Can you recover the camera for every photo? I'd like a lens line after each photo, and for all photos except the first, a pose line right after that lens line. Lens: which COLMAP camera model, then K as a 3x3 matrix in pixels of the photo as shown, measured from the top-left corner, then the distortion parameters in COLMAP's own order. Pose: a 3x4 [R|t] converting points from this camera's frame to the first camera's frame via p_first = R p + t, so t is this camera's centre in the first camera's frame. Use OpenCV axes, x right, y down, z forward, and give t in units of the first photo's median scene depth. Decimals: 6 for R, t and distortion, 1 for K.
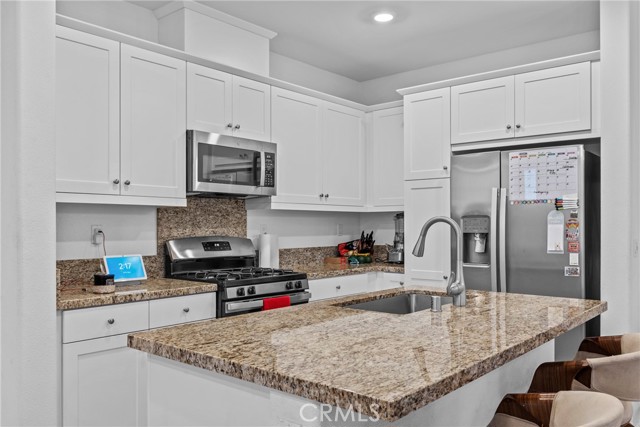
lens RADIAL K [[525.9, 0, 330.4], [0, 525.9, 226.0], [0, 0, 1]] dist [0.008512, 0.006425]
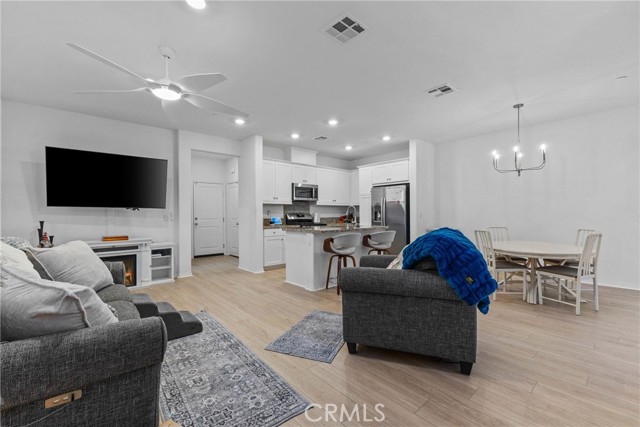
lens RADIAL K [[277.1, 0, 331.5], [0, 277.1, 217.1], [0, 0, 1]] dist [0.007472, -0.000033]
pose [[0.993813, -0.006502, -0.110872, 0.193721], [0.007057, 0.999964, 0.004618, 0.041959], [0.110838, -0.005372, 0.993824, -0.810426]]
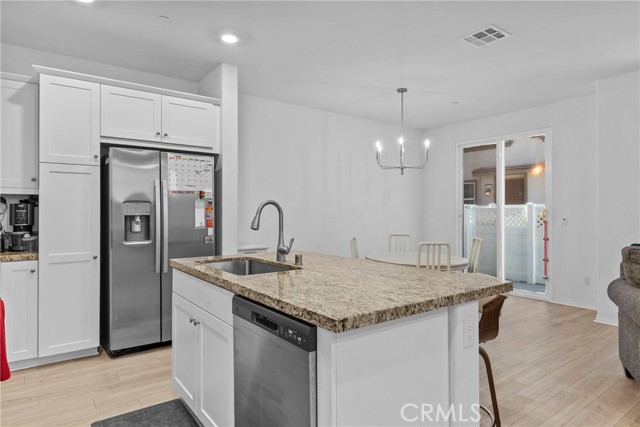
lens RADIAL K [[375.8, 0, 317.6], [0, 375.8, 208.3], [0, 0, 1]] dist [0.008930, -0.000809]
pose [[0.242779, 0.012064, 0.970007, -0.489368], [0.005896, 0.999886, -0.013912, 0.012186], [-0.970064, 0.009097, 0.242680, 0.421862]]
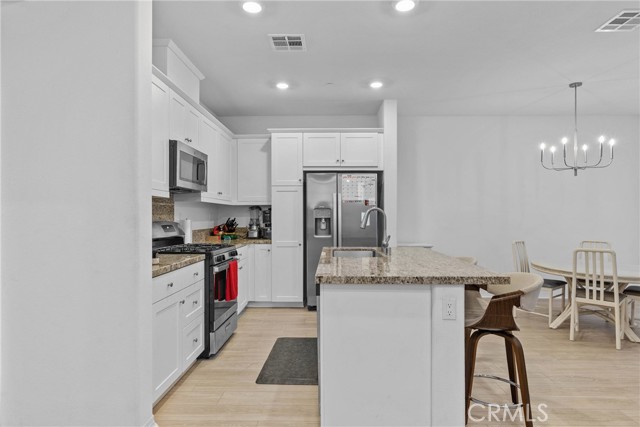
lens RADIAL K [[356.7, 0, 325.6], [0, 356.7, 215.6], [0, 0, 1]] dist [0.003197, -0.004295]
pose [[0.778674, 0.001883, 0.627426, -0.506147], [0.001591, 0.999986, -0.004975, 0.012119], [-0.627427, 0.004872, 0.778660, 0.059982]]
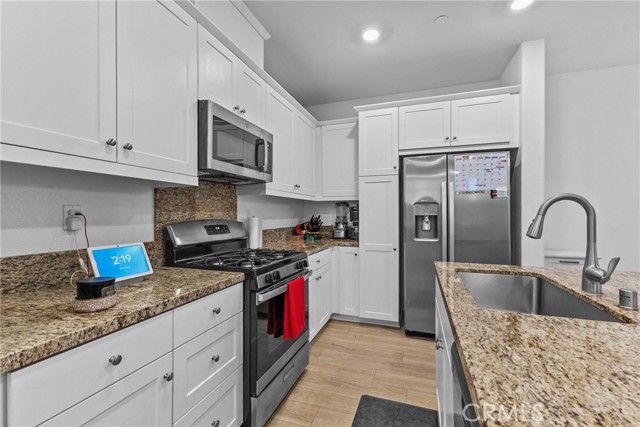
lens RADIAL K [[277.1, 0, 323.3], [0, 277.1, 214.5], [0, 0, 1]] dist [0.007472, -0.000033]
pose [[0.934257, -0.001114, 0.356599, -0.233348], [0.001478, 0.999999, -0.000750, 0.011557], [-0.356597, 0.001228, 0.934257, 0.467555]]
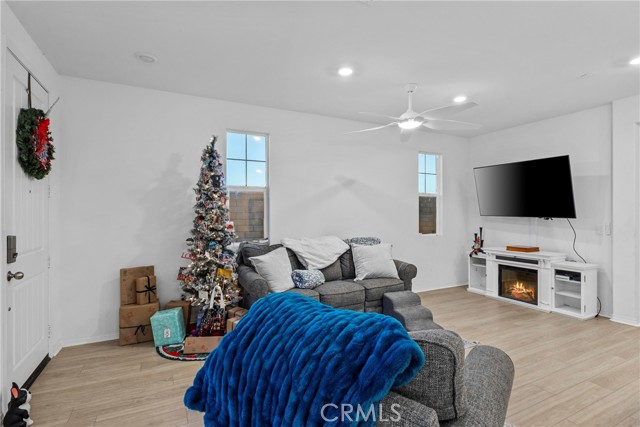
lens RADIAL K [[330.4, 0, 310.8], [0, 330.4, 209.4], [0, 0, 1]] dist [0.014523, 0.001322]
pose [[-0.381742, 0.001547, -0.924268, 0.731406], [-0.002235, 0.999994, 0.002597, -0.032086], [0.924266, 0.003057, -0.381736, -0.019198]]
